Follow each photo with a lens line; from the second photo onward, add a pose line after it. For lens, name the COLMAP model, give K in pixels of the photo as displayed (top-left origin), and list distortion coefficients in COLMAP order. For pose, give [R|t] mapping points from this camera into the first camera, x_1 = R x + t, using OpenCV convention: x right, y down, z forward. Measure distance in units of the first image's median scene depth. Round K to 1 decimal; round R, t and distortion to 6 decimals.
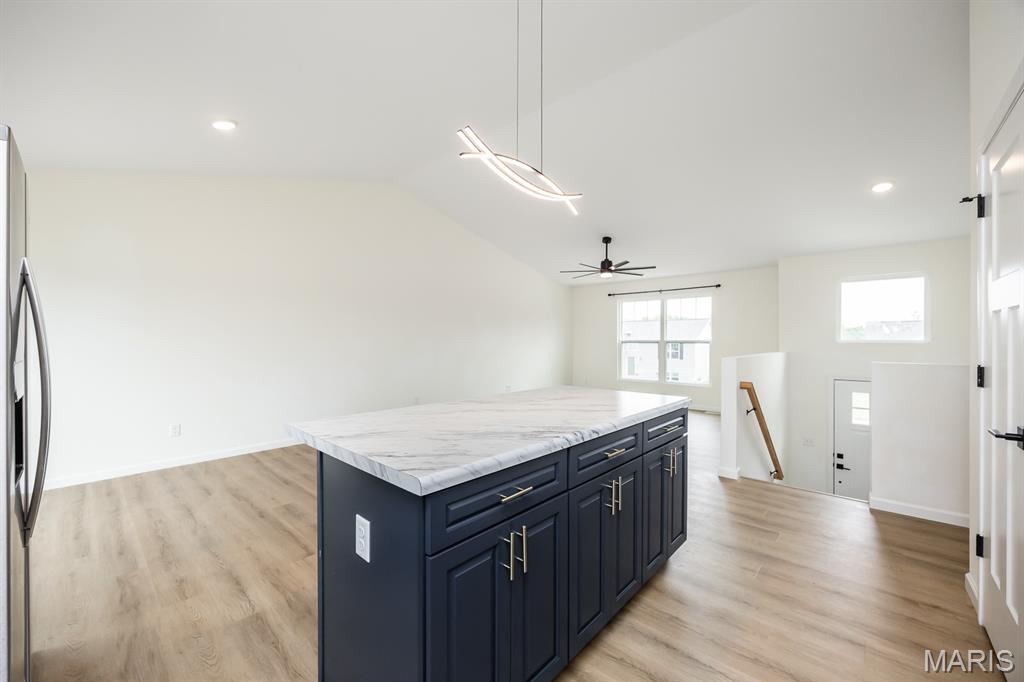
lens RADIAL K [[400.8, 0, 494.8], [0, 400.8, 340.2], [0, 0, 1]] dist [-0.005714, -0.000439]
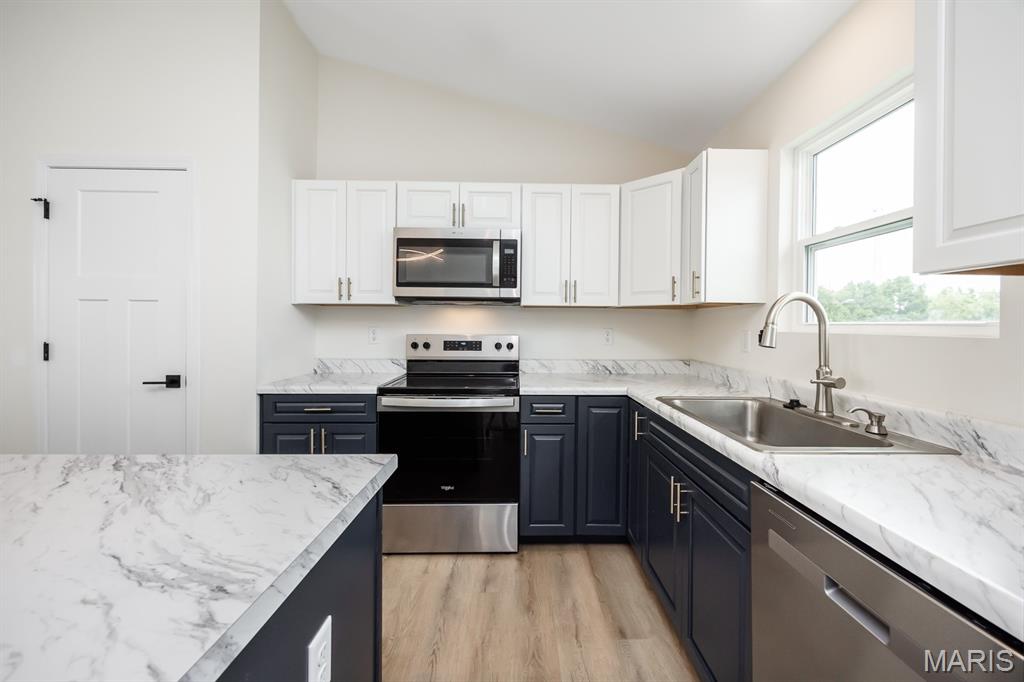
lens RADIAL K [[400.8, 0, 532.0], [0, 400.8, 327.0], [0, 0, 1]] dist [-0.005714, -0.000439]
pose [[-0.716864, -0.006942, 0.697179, -0.624914], [-0.010695, 0.999942, -0.001040, 0.002972], [-0.697131, -0.008202, -0.716896, 0.794502]]
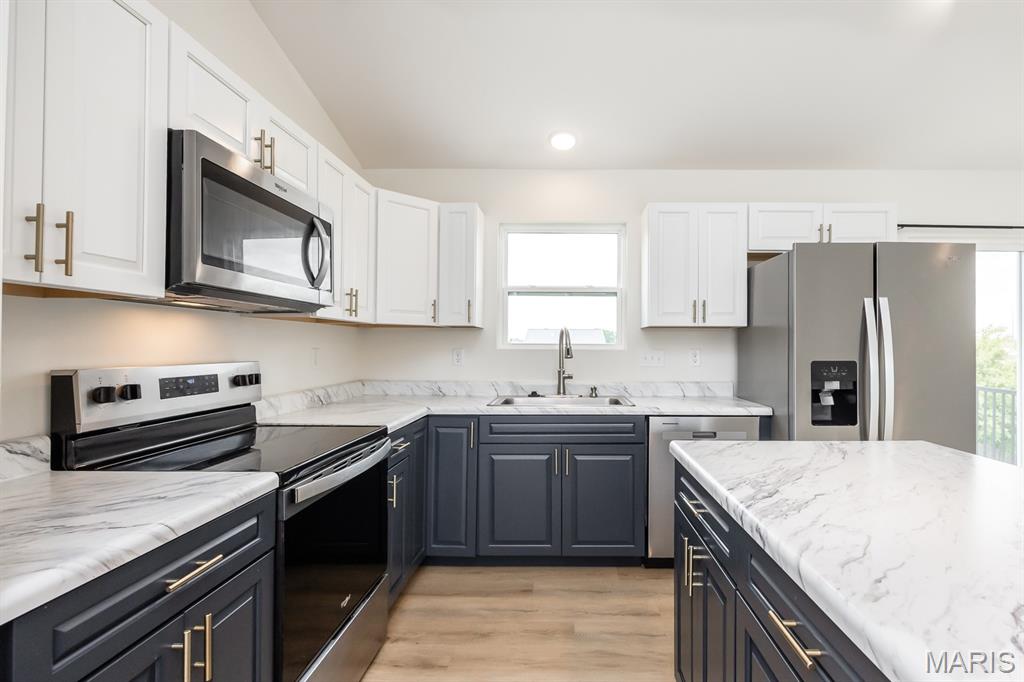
lens RADIAL K [[476.8, 0, 562.2], [0, 476.8, 341.7], [0, 0, 1]] dist [-0.005078, 0.000522]
pose [[-0.729864, -0.006233, -0.683564, 0.690090], [0.002417, 0.999929, -0.011698, 0.001892], [0.683588, -0.010190, -0.729797, 1.052500]]
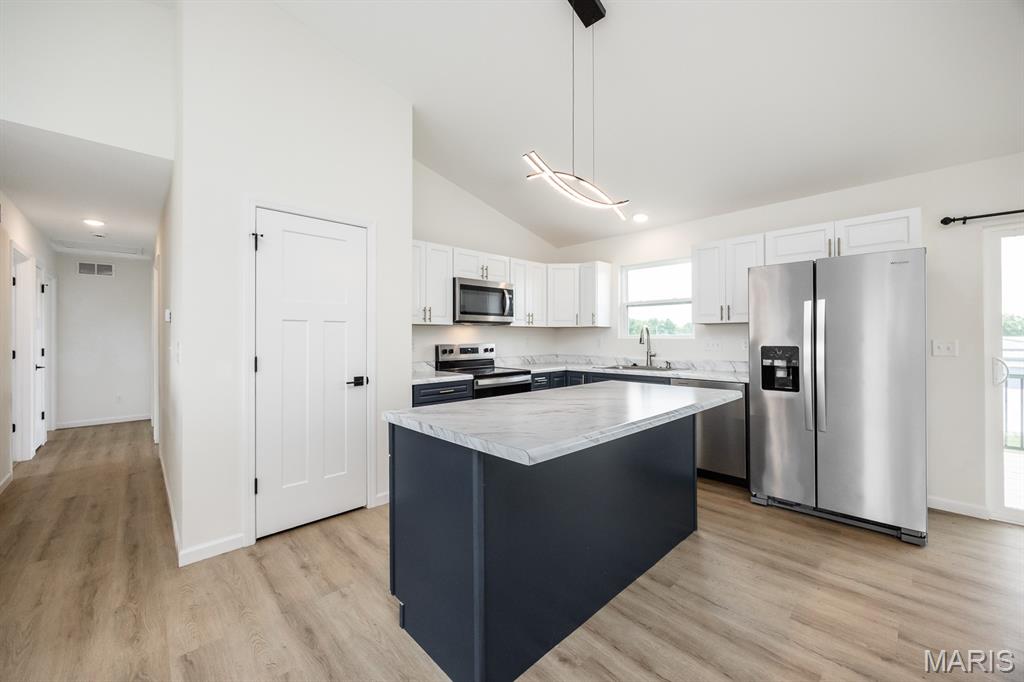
lens RADIAL K [[400.8, 0, 505.8], [0, 400.8, 333.5], [0, 0, 1]] dist [-0.005714, -0.000439]
pose [[-0.998866, 0.006674, 0.047149, 0.262421], [0.005988, 0.999874, -0.014671, 0.007716], [-0.047241, -0.014372, -0.998780, 2.242768]]
